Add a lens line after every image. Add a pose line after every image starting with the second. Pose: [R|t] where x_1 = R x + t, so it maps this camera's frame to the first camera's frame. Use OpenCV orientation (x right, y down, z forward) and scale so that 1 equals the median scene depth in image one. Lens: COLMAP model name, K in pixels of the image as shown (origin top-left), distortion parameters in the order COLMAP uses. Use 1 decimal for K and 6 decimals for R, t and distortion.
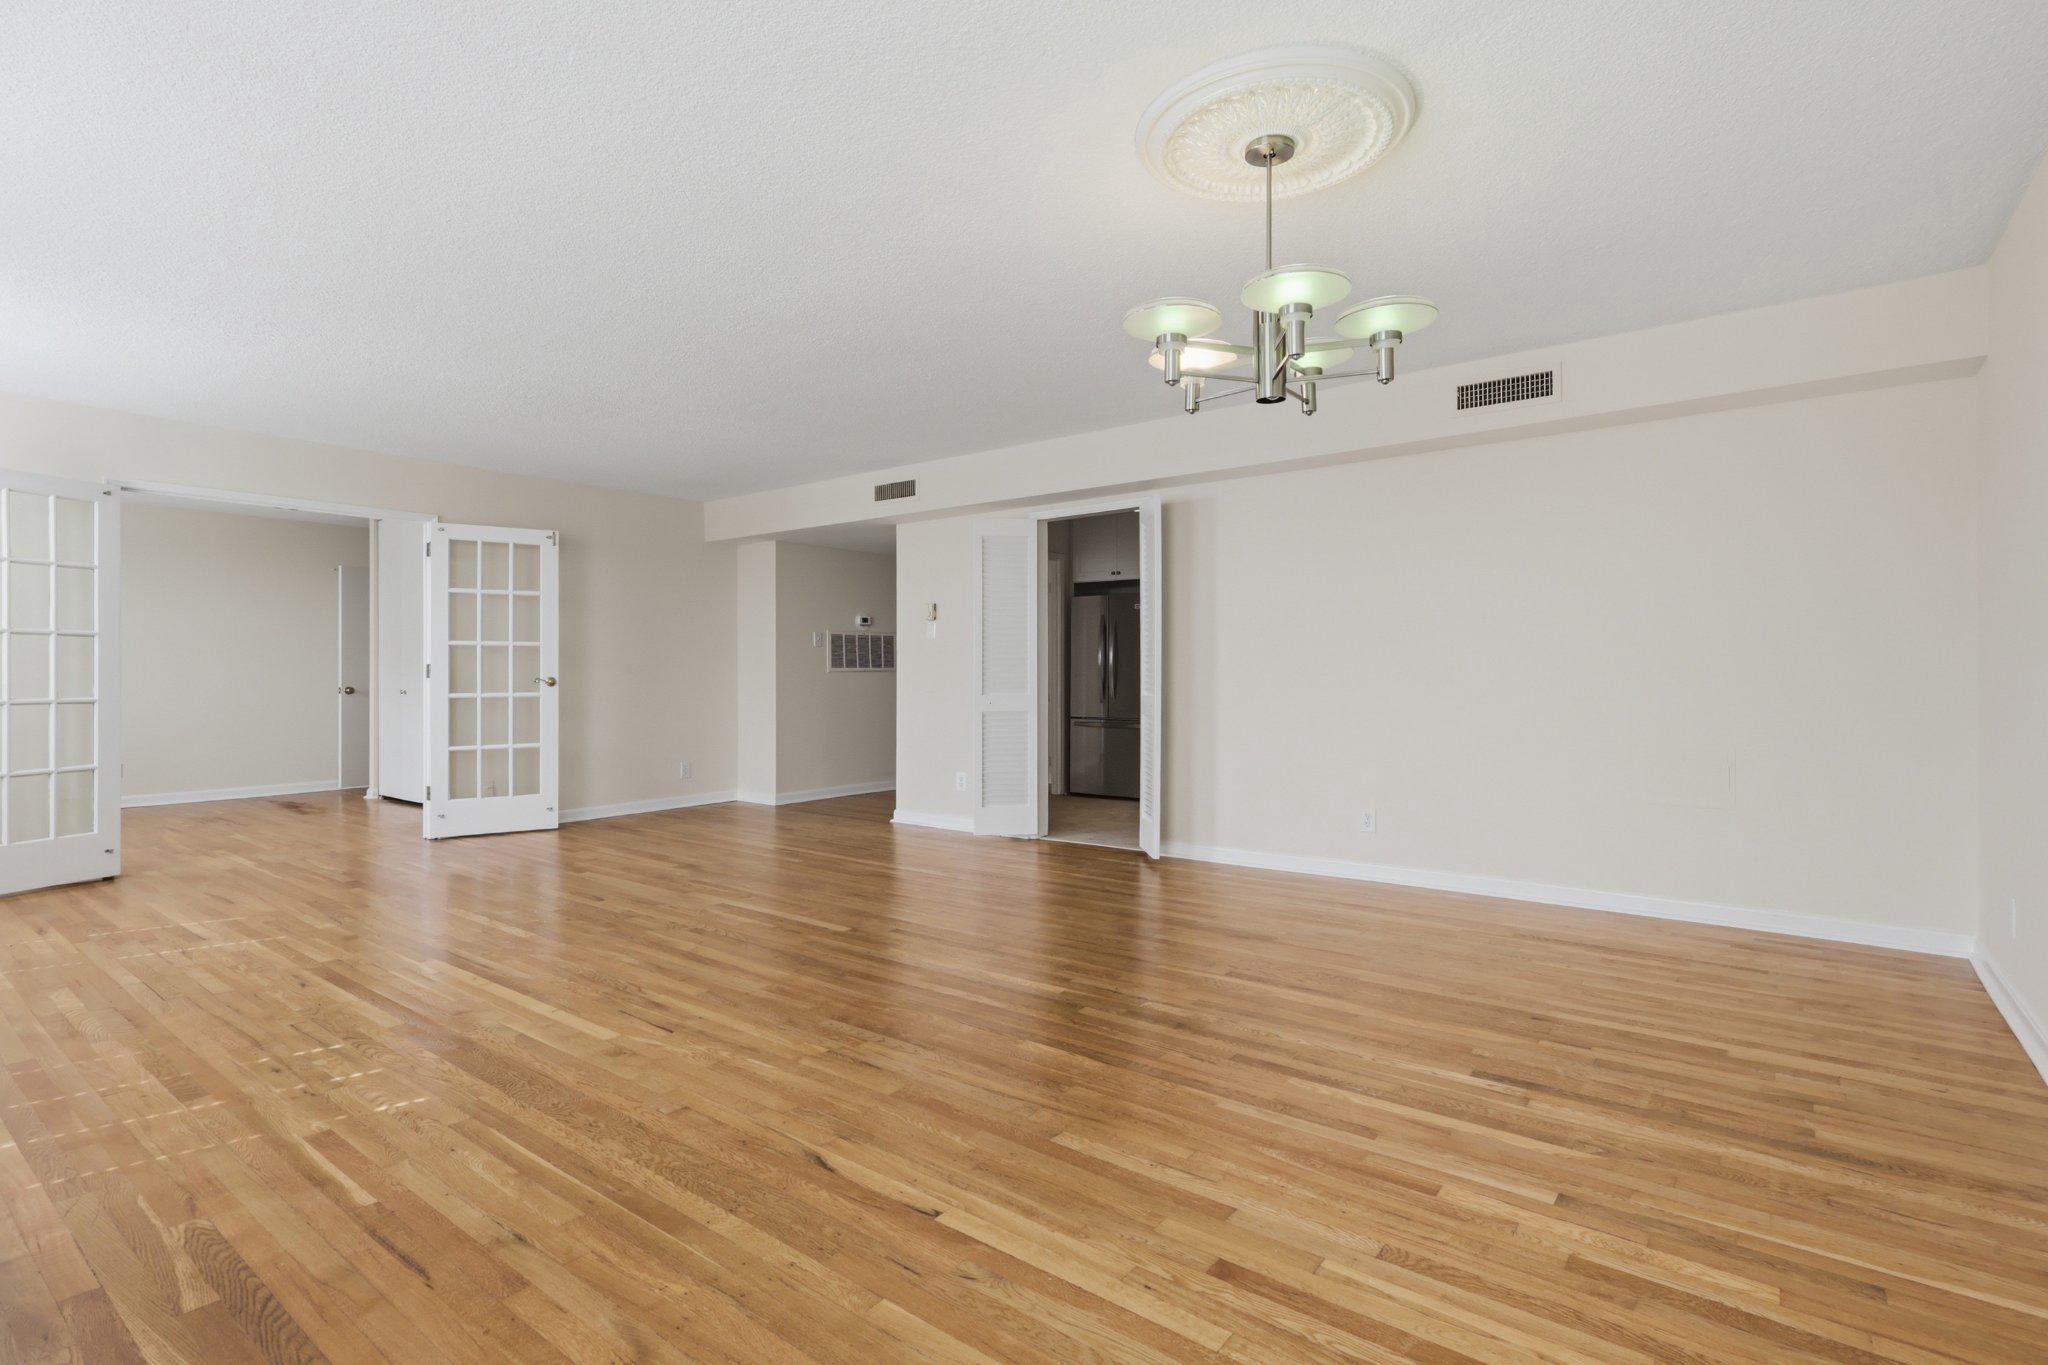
lens RADIAL K [[983.4, 0, 1013.8], [0, 983.4, 677.8], [0, 0, 1]] dist [-0.002747, -0.000515]
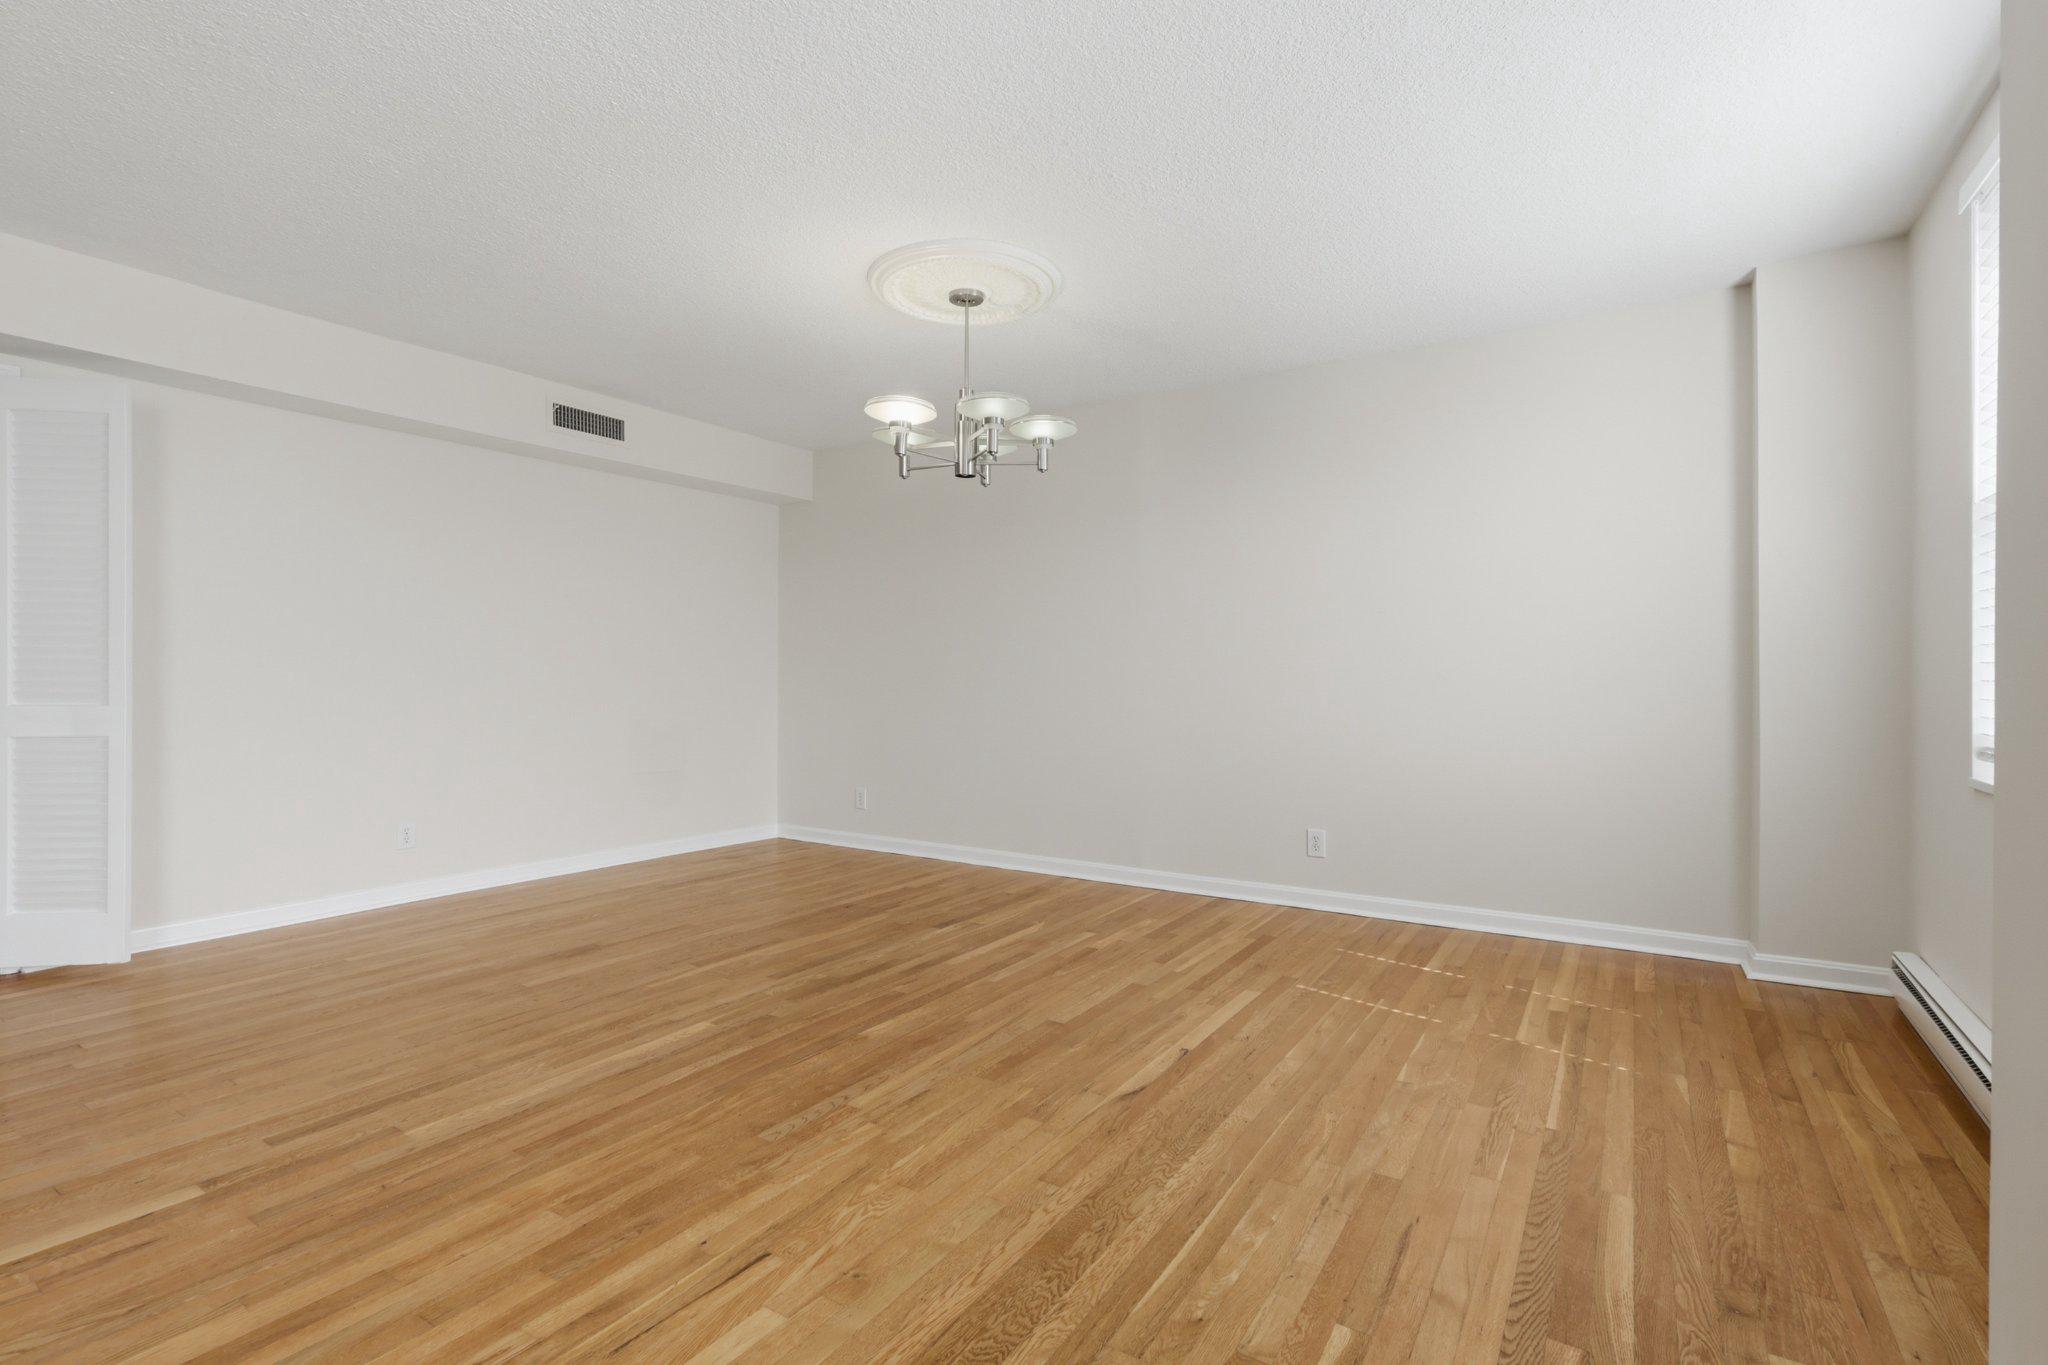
lens RADIAL K [[960.9, 0, 1018.4], [0, 960.9, 675.7], [0, 0, 1]] dist [-0.005009, 0.000456]
pose [[-0.087022, 0.002440, 0.996203, -0.442728], [0.000298, 0.999997, -0.002423, 0.002678], [-0.996206, 0.000086, -0.087023, 0.418114]]
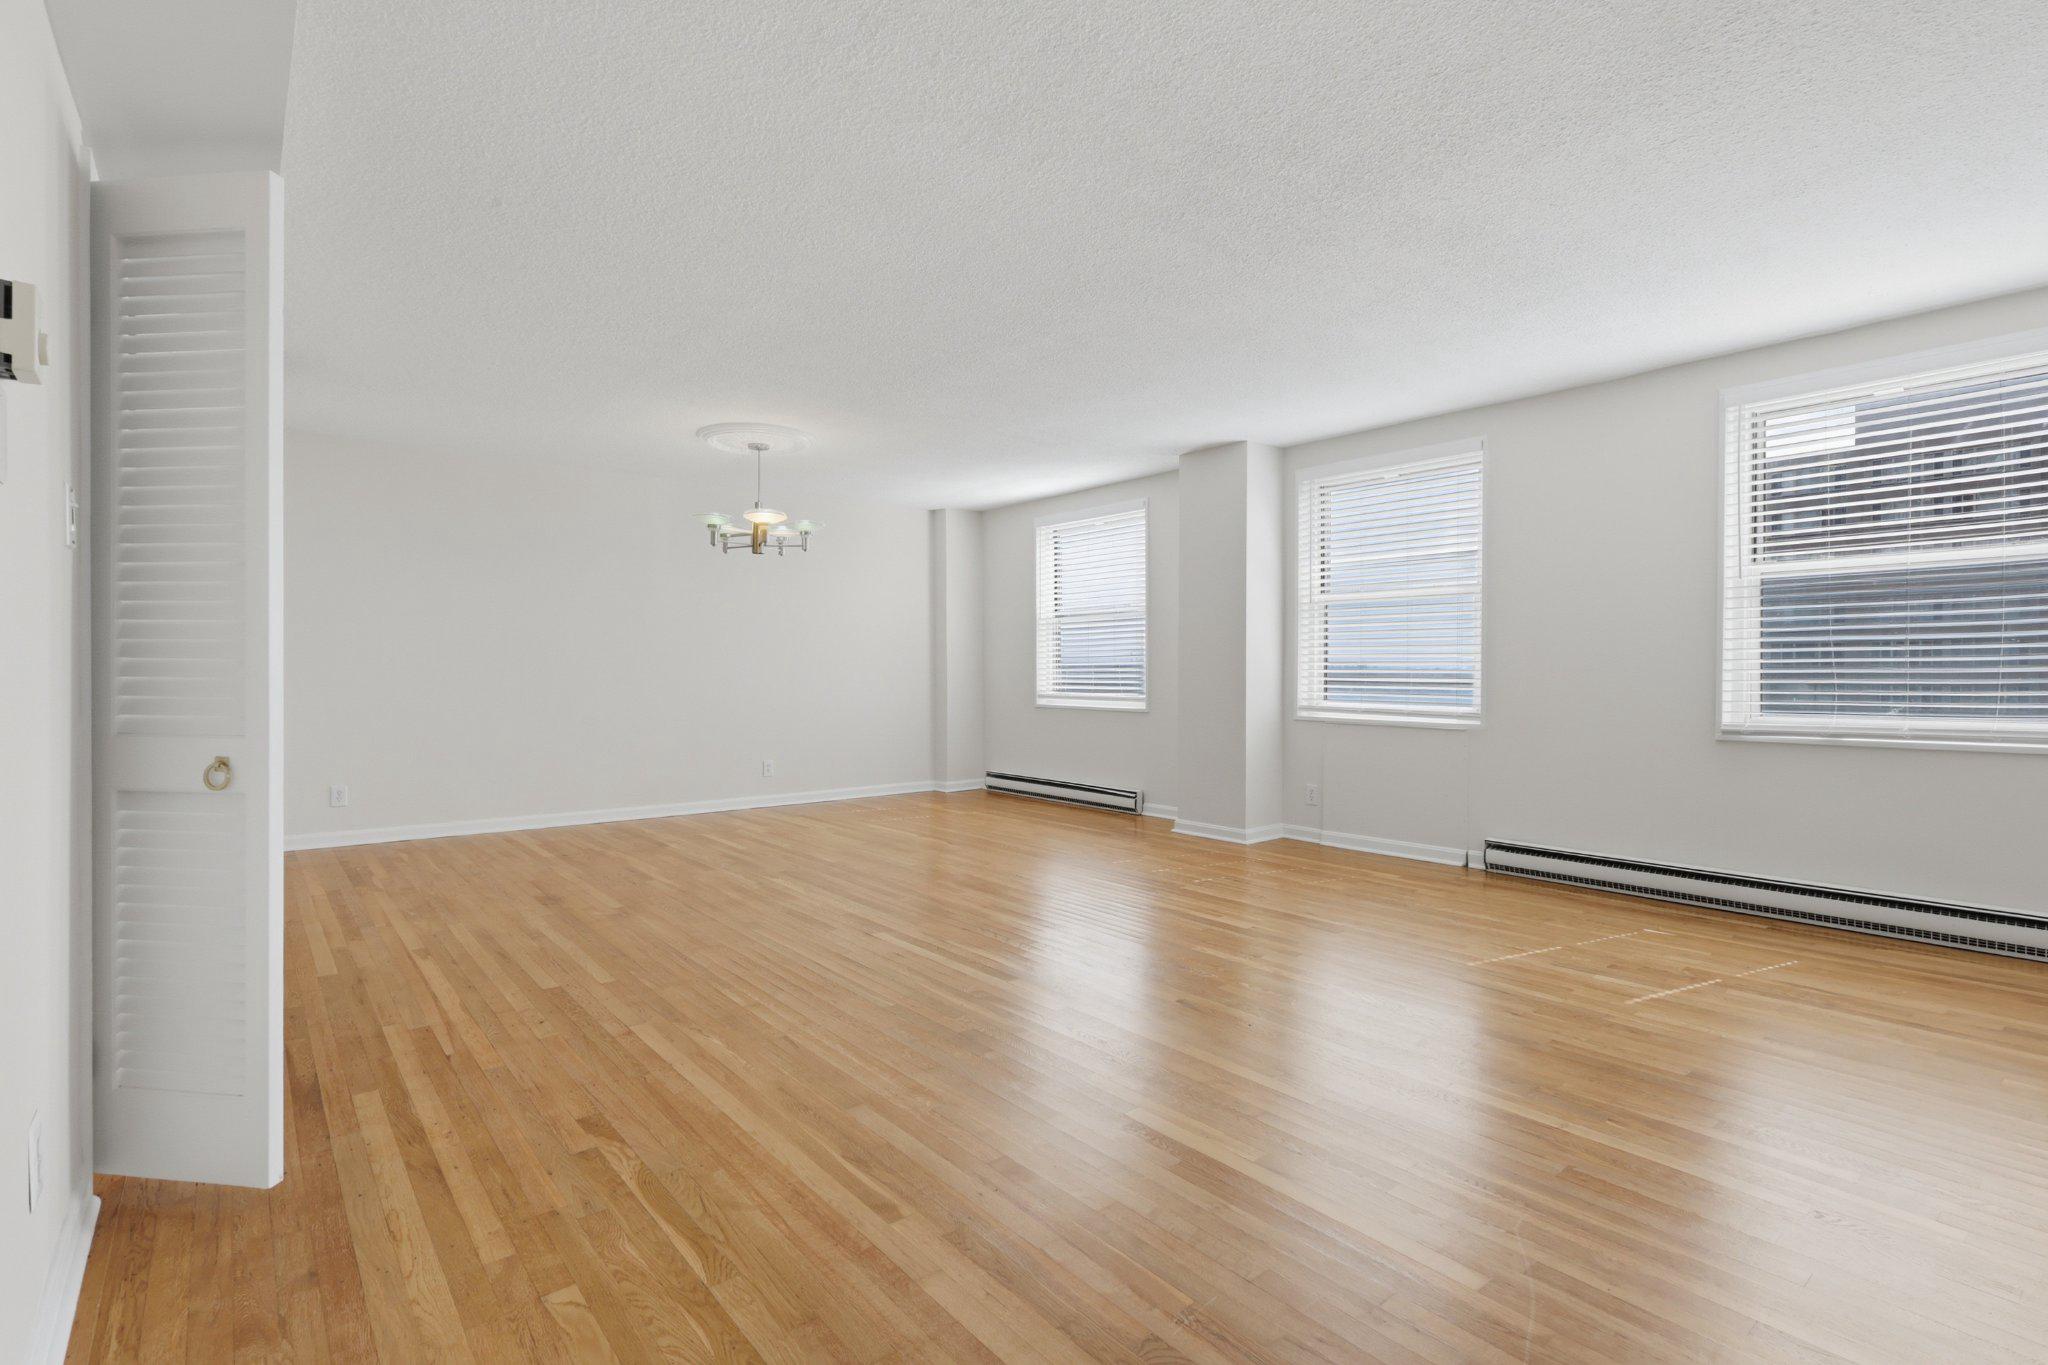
lens RADIAL K [[955.7, 0, 1024.0], [0, 955.7, 682.5], [0, 0, 1]] dist [-0.009248, -0.000623]
pose [[-0.977129, -0.004721, 0.212593, -0.335882], [-0.001516, 0.999883, 0.015237, -0.003889], [-0.212640, 0.014566, -0.977022, 1.236676]]
